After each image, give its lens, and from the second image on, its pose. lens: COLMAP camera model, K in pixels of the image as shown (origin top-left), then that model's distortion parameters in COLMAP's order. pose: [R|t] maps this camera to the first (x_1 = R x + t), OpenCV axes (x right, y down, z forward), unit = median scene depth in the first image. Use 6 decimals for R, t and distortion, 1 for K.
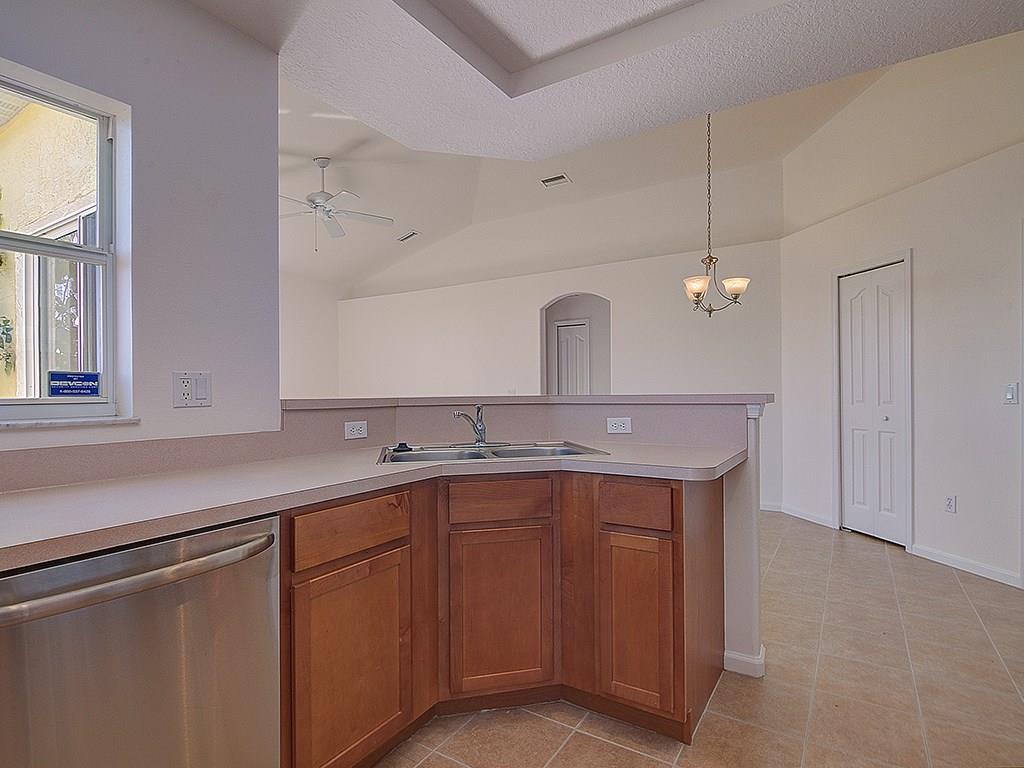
lens RADIAL K [[524.3, 0, 515.7], [0, 524.3, 388.8], [0, 0, 1]] dist [0.012924, -0.001318]
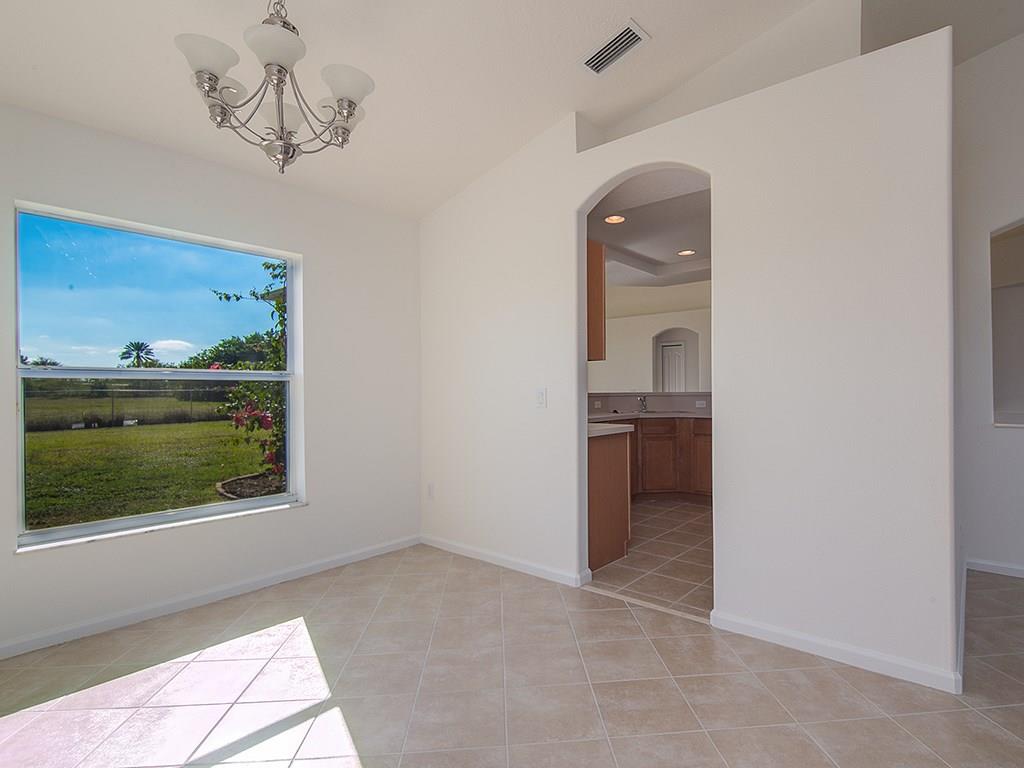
lens RADIAL K [[524.3, 0, 511.1], [0, 524.3, 387.8], [0, 0, 1]] dist [0.012924, -0.001318]
pose [[0.985194, -0.002978, -0.171415, -0.109411], [0.002943, 0.999996, -0.000461, -0.003382], [0.171416, -0.000050, 0.985199, -0.669541]]
